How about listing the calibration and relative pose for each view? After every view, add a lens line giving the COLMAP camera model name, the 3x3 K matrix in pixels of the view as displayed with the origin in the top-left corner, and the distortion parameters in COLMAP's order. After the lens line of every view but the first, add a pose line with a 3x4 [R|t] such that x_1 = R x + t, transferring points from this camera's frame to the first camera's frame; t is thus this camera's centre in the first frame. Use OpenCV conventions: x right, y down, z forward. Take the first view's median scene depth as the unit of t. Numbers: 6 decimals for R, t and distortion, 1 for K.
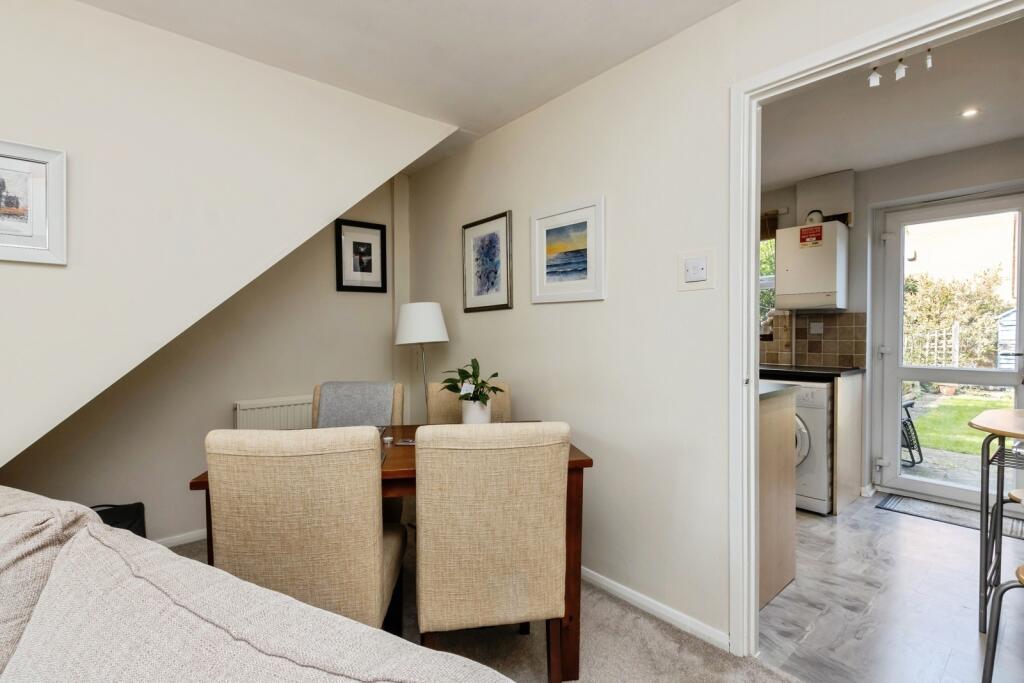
lens RADIAL K [[487.7, 0, 516.9], [0, 487.7, 345.4], [0, 0, 1]] dist [0.023172, 0.000207]
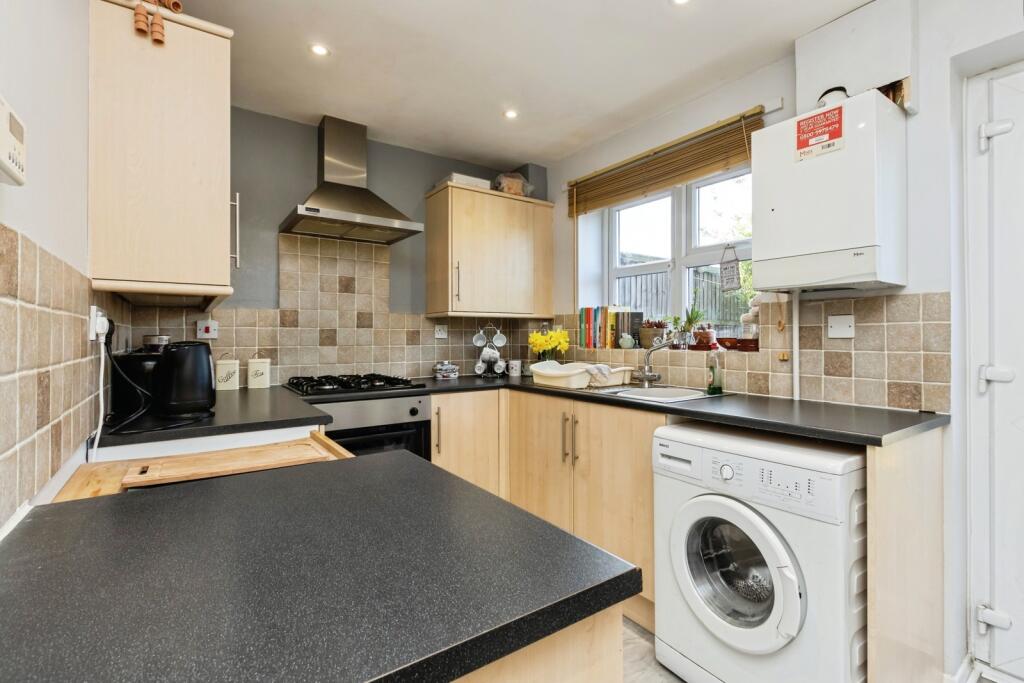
lens RADIAL K [[477.7, 0, 507.0], [0, 477.7, 336.7], [0, 0, 1]] dist [0.000937, 0.000264]
pose [[0.990965, 0.002429, -0.134097, 0.348679], [-0.005830, 0.999671, -0.024981, -0.011674], [0.133992, 0.025538, 0.990653, 0.489961]]
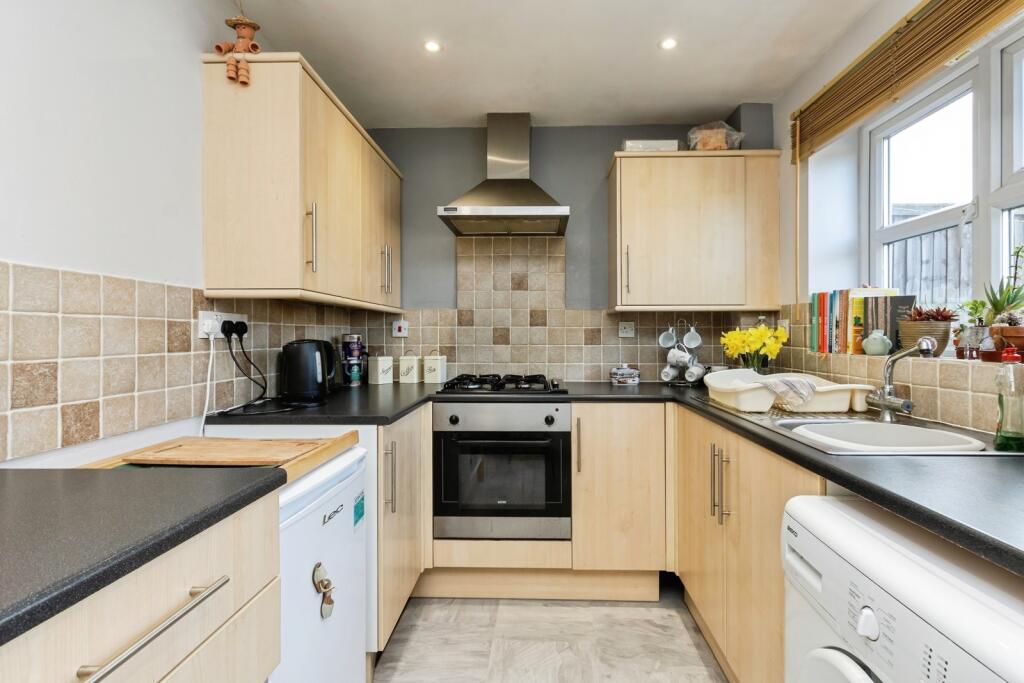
lens RADIAL K [[477.7, 0, 507.0], [0, 477.7, 336.7], [0, 0, 1]] dist [0.000937, 0.000264]
pose [[0.718372, 0.005384, -0.695638, 0.521791], [-0.020068, 0.999714, -0.012987, -0.018043], [0.695369, 0.023289, 0.718275, 0.694775]]
